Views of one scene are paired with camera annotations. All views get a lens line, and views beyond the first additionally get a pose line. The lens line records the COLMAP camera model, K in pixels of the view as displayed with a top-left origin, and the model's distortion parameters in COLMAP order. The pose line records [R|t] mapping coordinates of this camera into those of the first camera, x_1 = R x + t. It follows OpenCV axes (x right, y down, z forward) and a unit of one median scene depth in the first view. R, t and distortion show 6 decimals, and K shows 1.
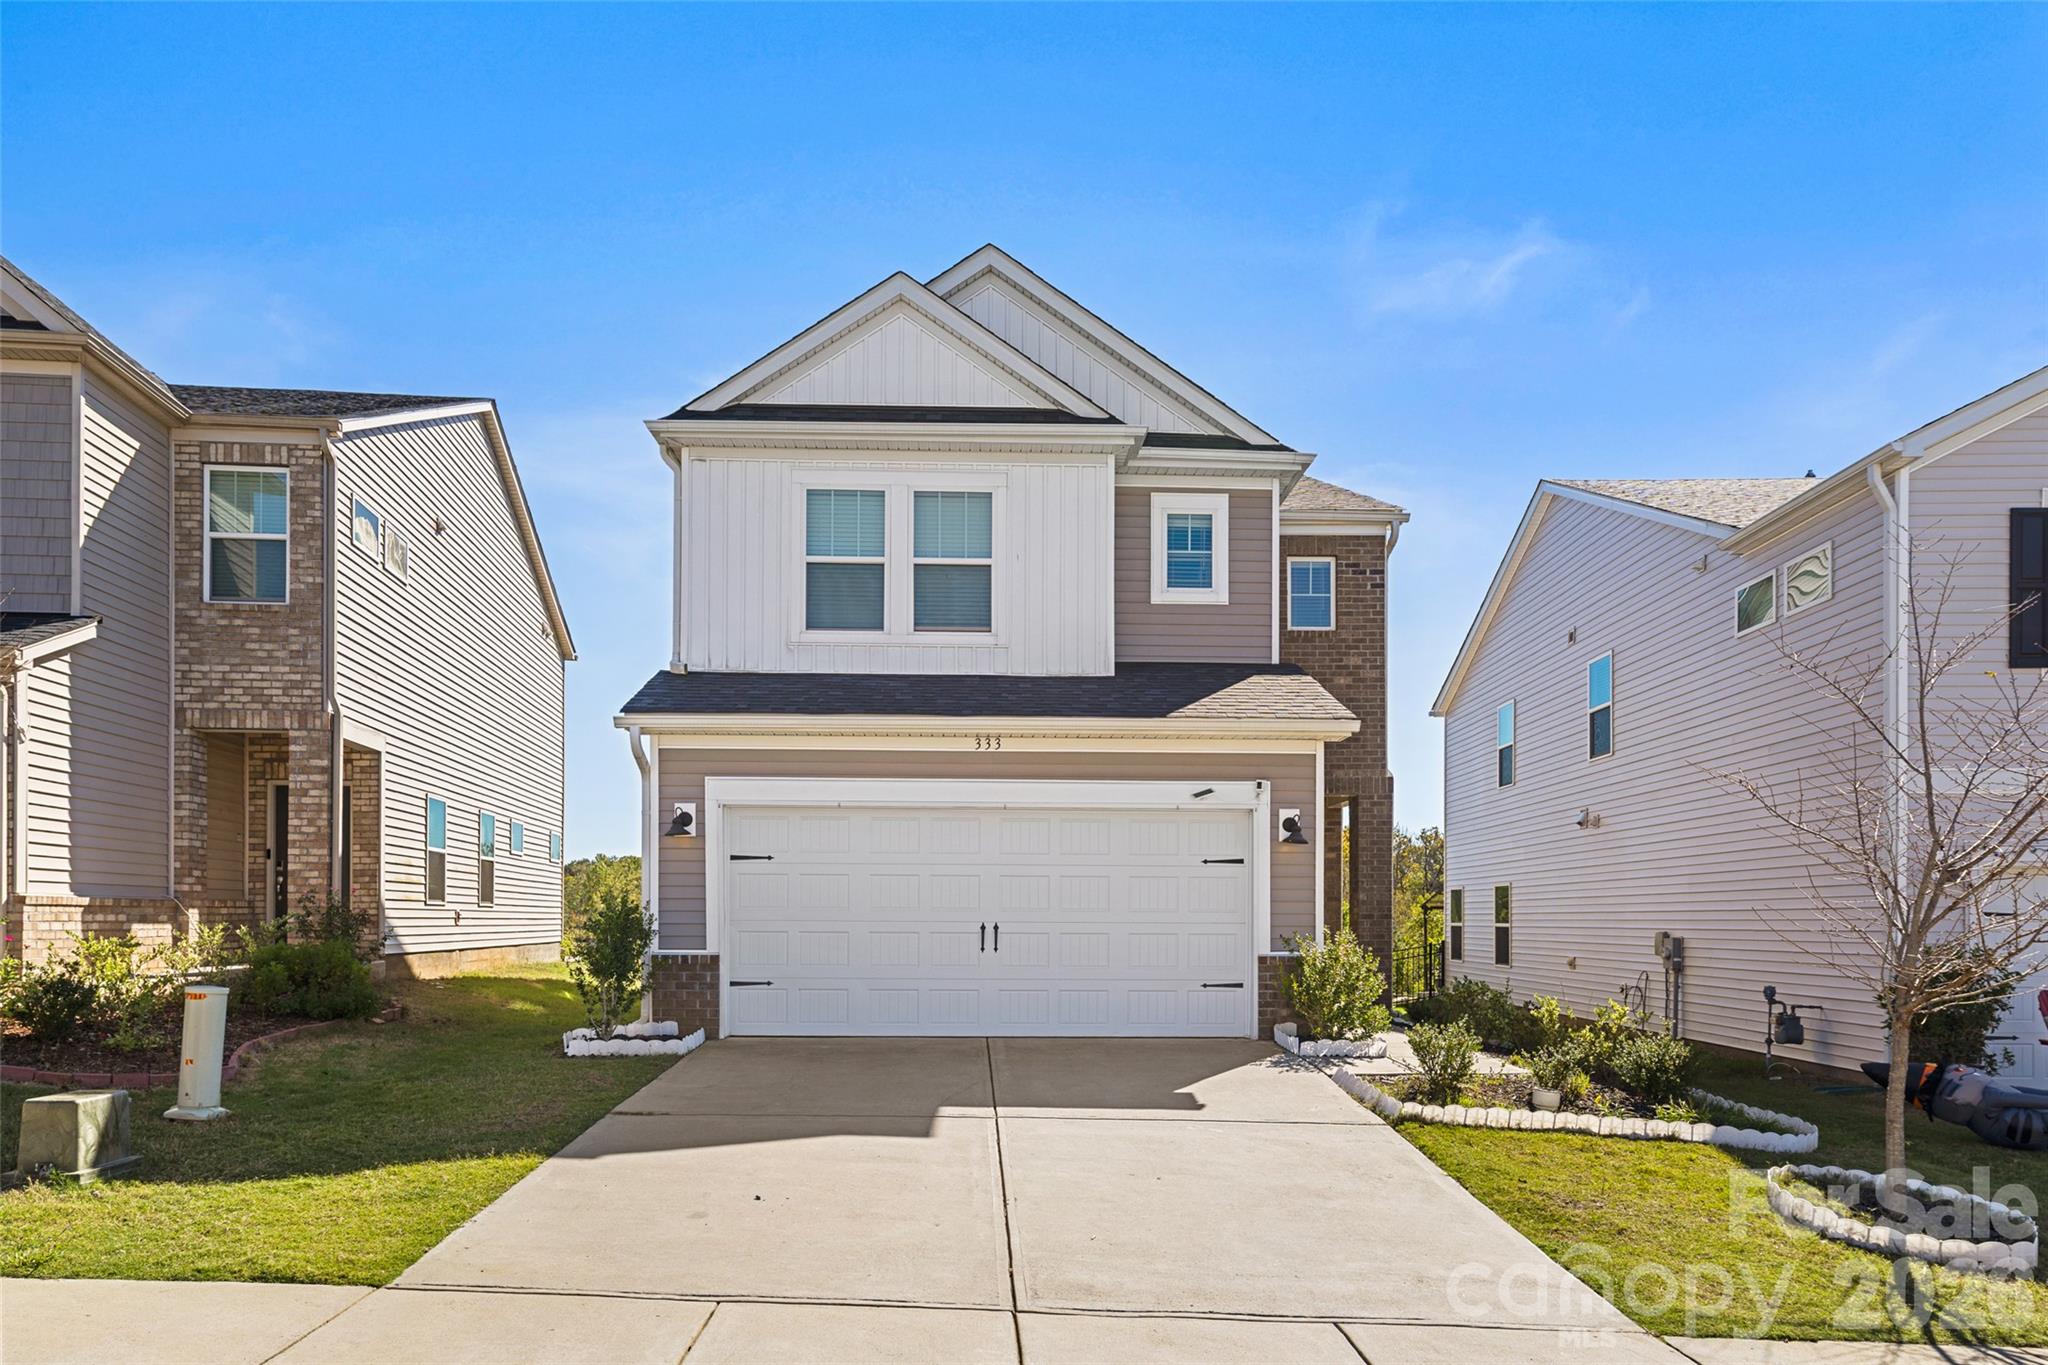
lens RADIAL K [[1327.4, 0, 1024.0], [0, 1327.4, 682.5], [0, 0, 1]] dist [-0.001732, 0.000191]
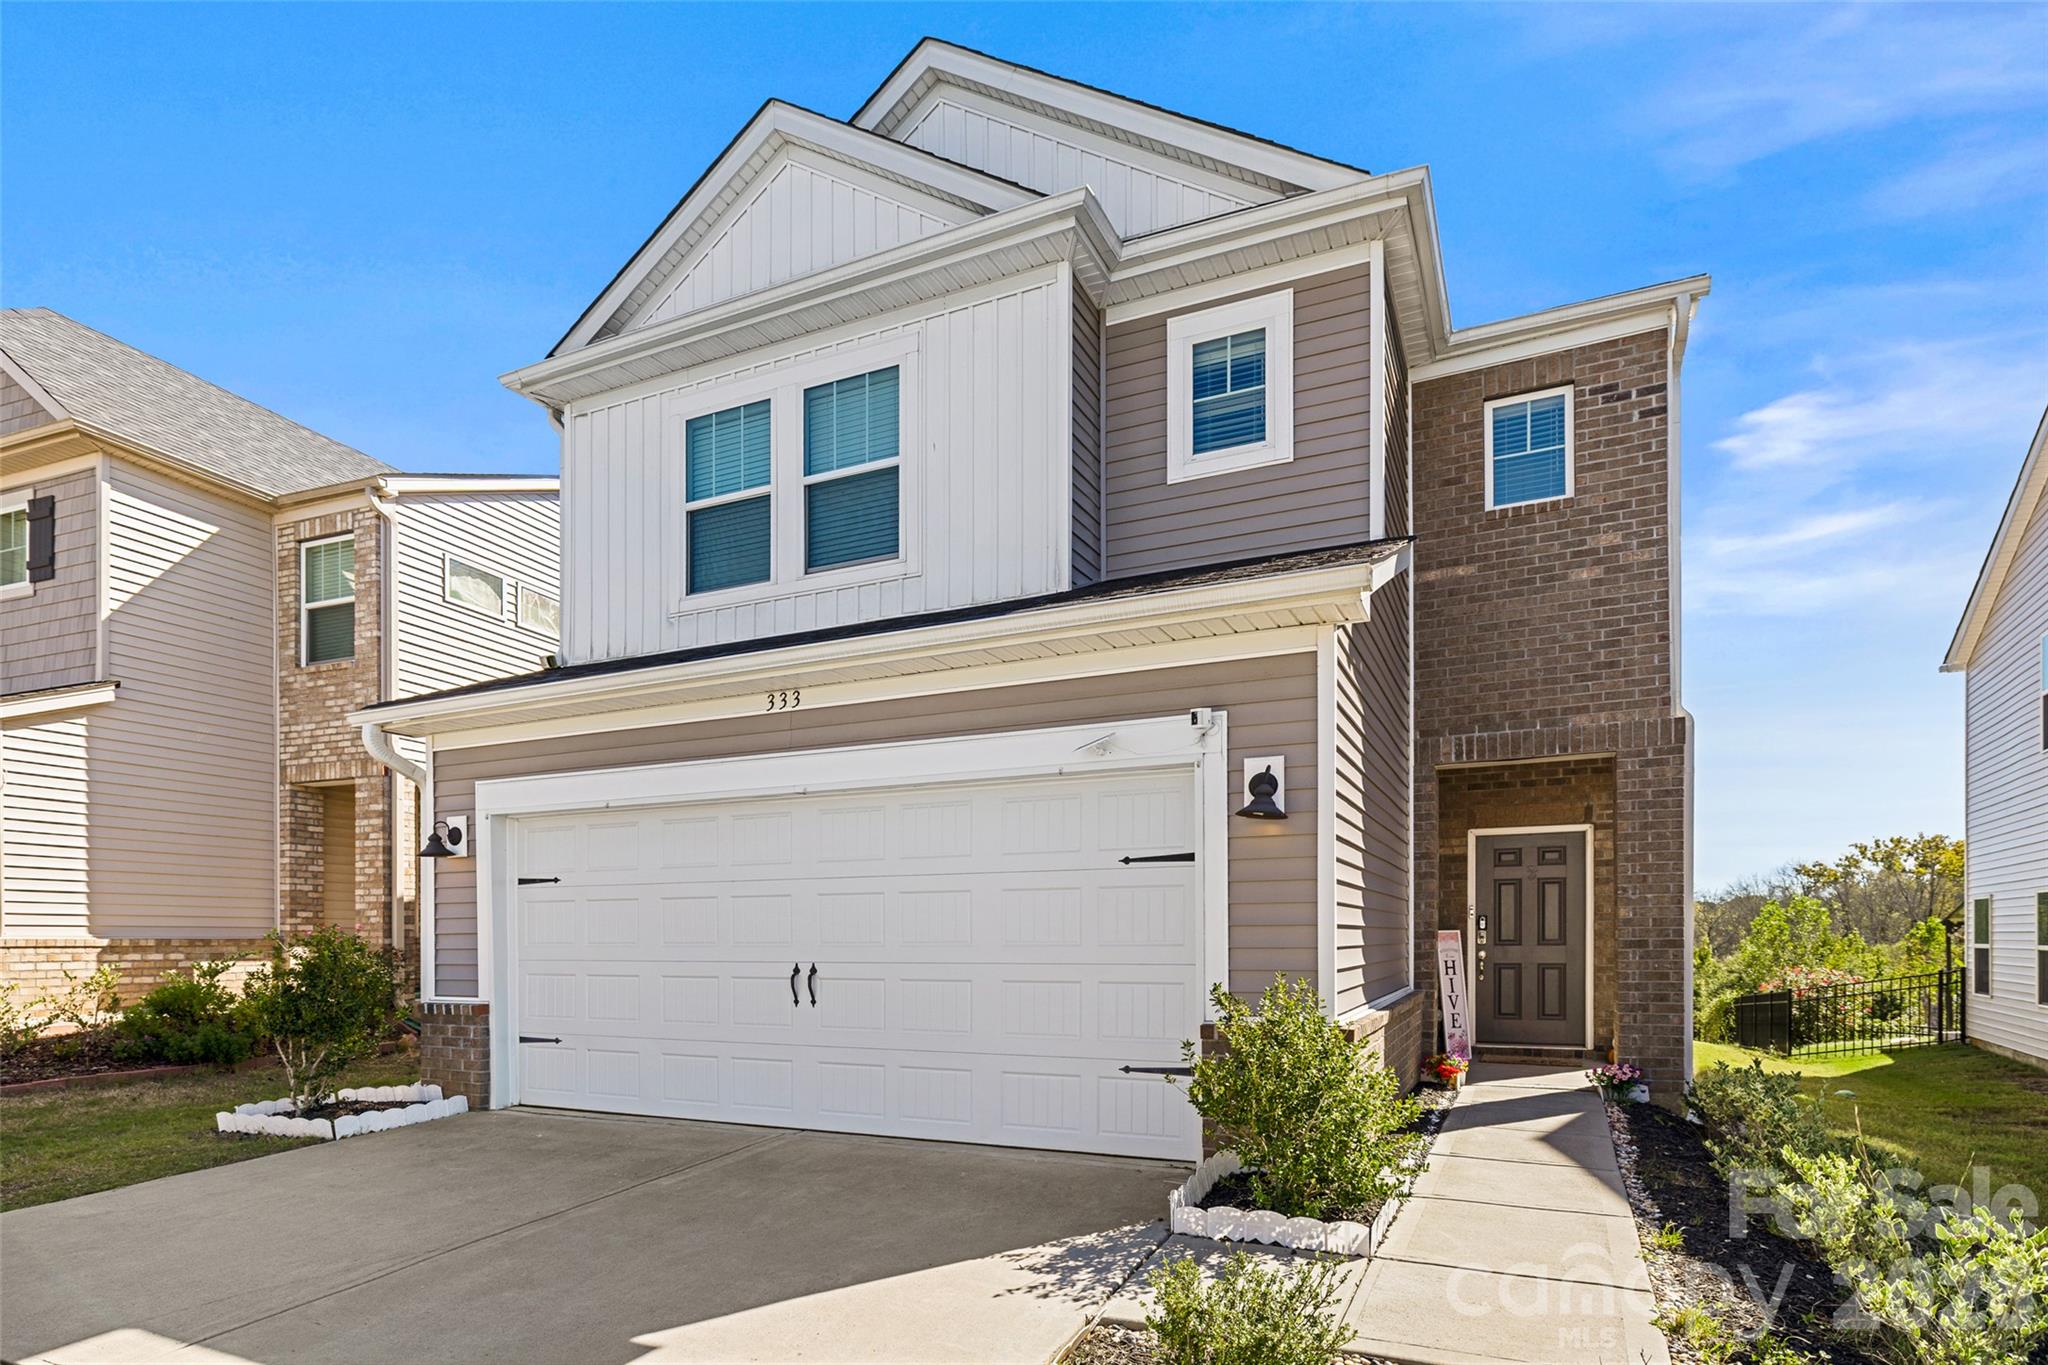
lens RADIAL K [[1003.9, 0, 1026.4], [0, 1003.9, 845.2], [0, 0, 1]] dist [0.001030, 0.000382]
pose [[0.868698, -0.054288, -0.492358, 0.297859], [0.095211, 0.993742, 0.058415, 0.092183], [0.486106, -0.097623, 0.868430, 0.556512]]
